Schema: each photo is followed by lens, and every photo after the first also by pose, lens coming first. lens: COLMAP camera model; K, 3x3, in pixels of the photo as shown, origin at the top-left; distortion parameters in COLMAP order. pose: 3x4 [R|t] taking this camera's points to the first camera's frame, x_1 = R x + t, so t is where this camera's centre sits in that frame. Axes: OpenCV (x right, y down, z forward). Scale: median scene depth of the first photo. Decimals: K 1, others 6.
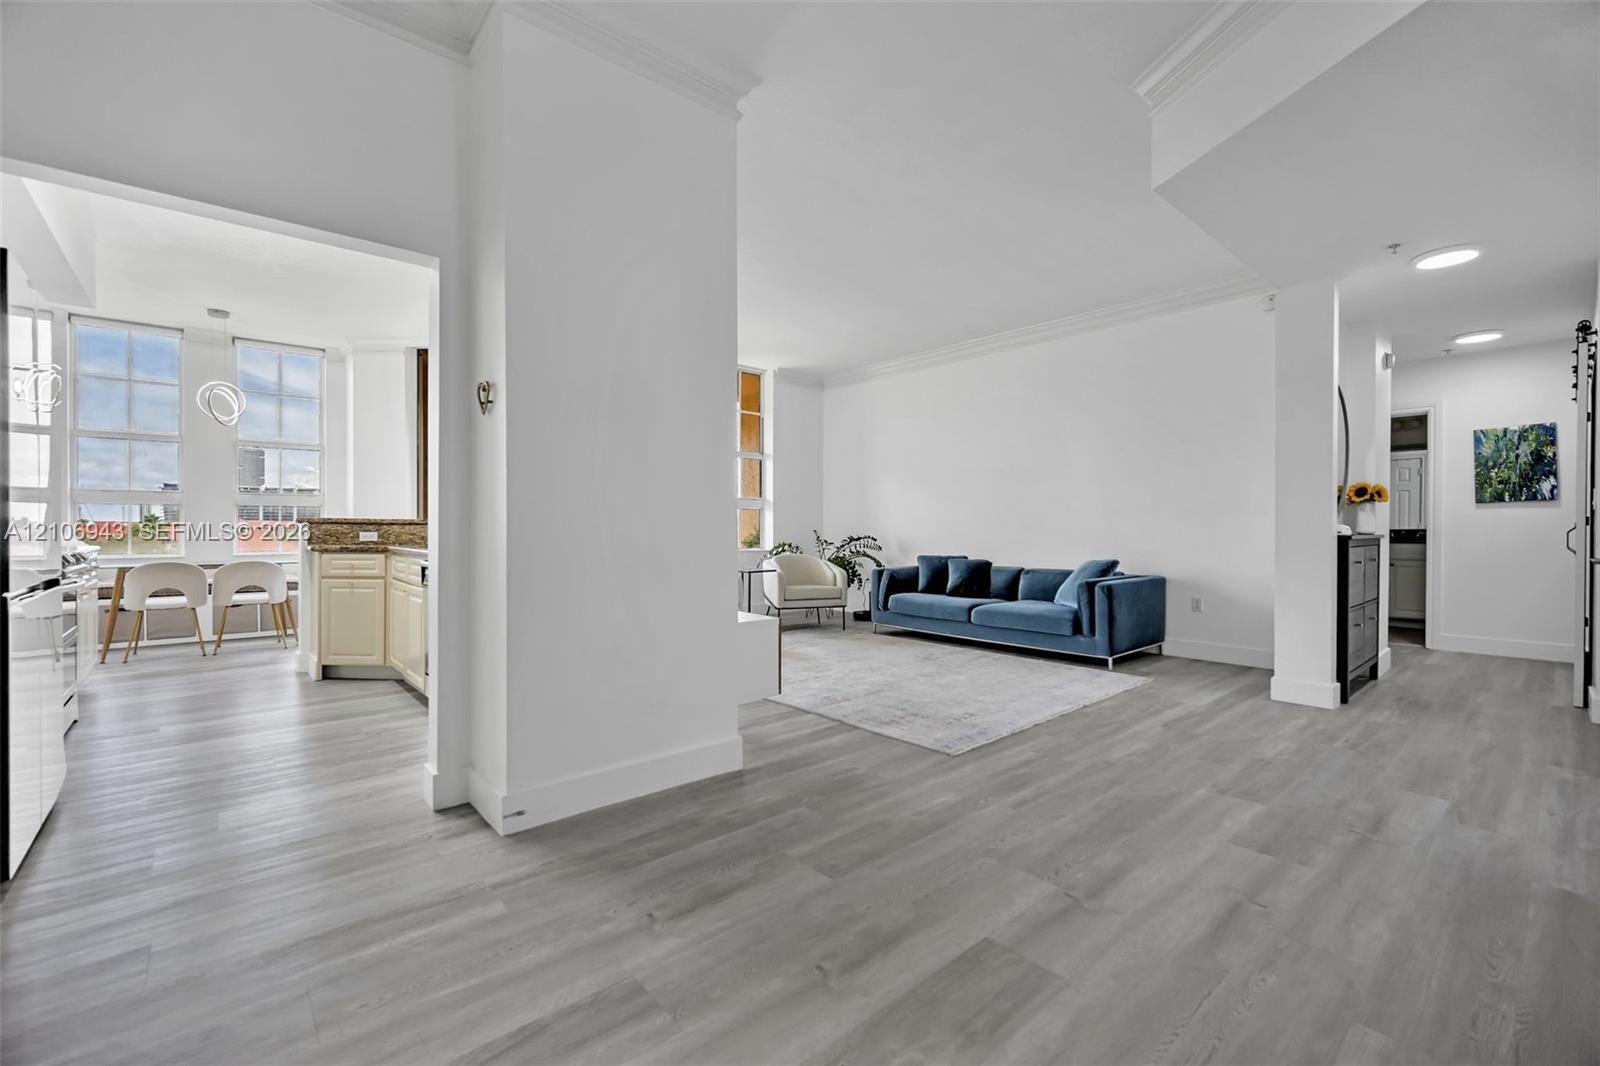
lens RADIAL K [[682.9, 0, 806.0], [0, 682.9, 535.1], [0, 0, 1]] dist [0.000023, -0.000526]
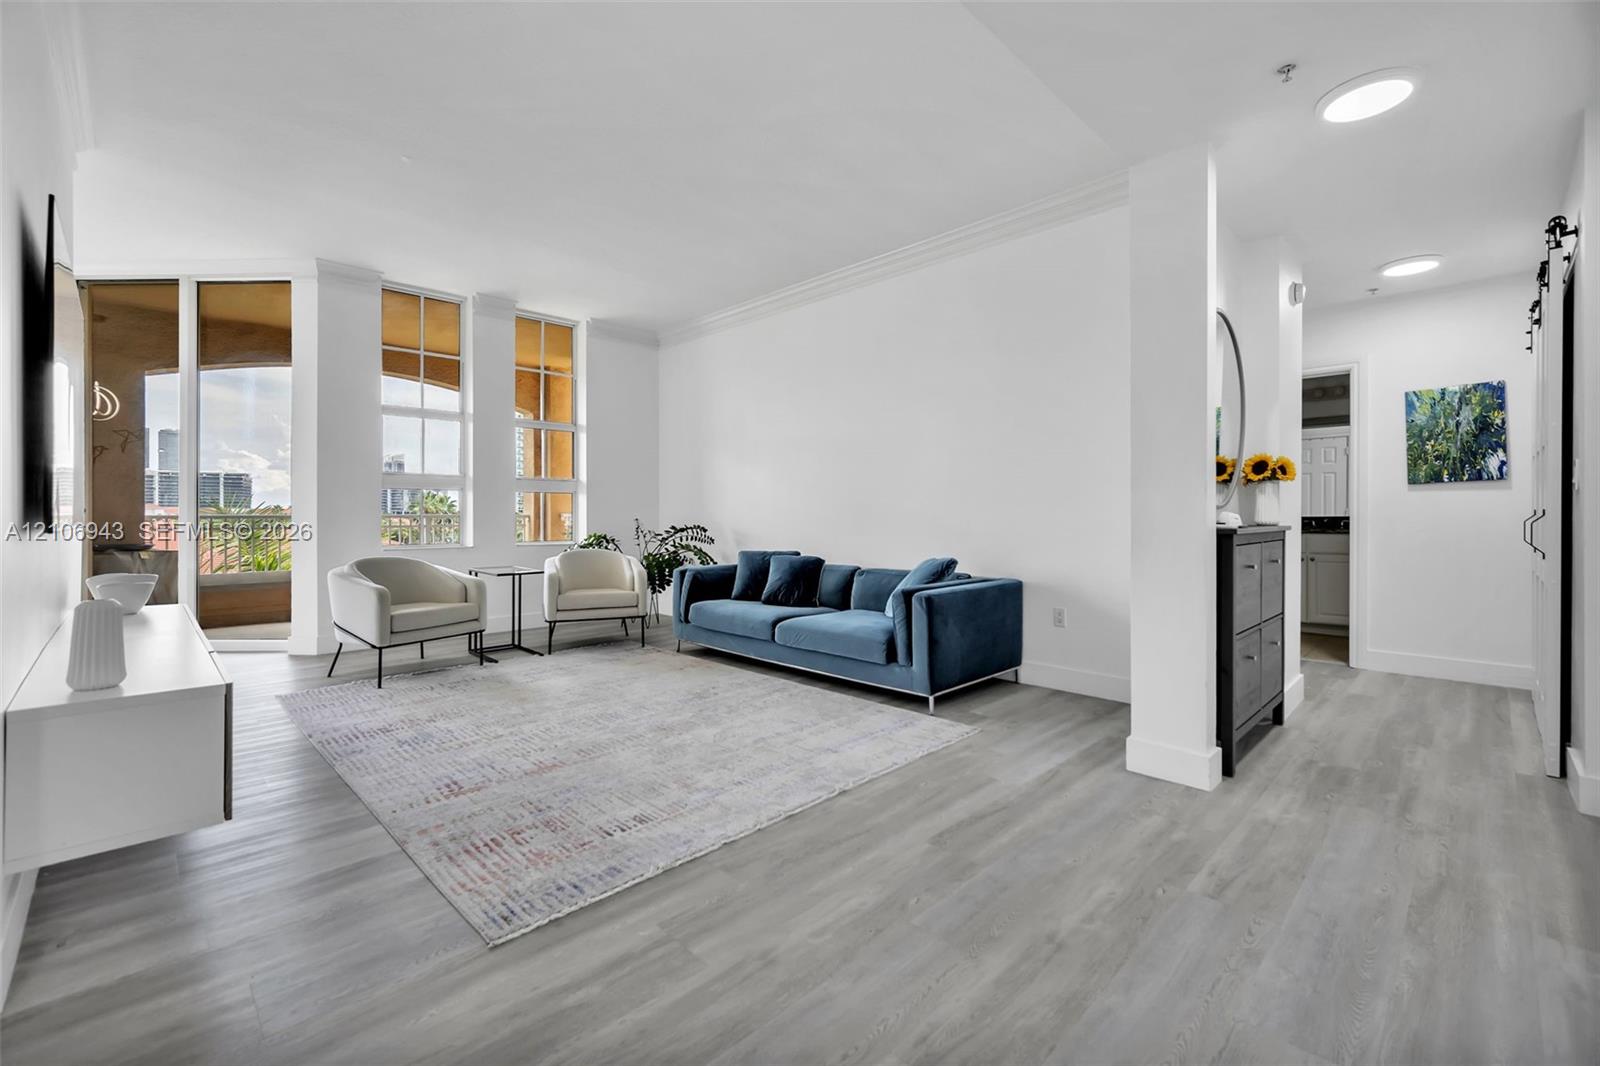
lens RADIAL K [[682.9, 0, 808.9], [0, 682.9, 517.6], [0, 0, 1]] dist [0.000023, -0.000526]
pose [[0.998247, -0.001471, 0.059171, 0.256609], [0.001782, 0.999985, -0.005199, -0.005659], [-0.059163, 0.005296, 0.998234, 0.267285]]
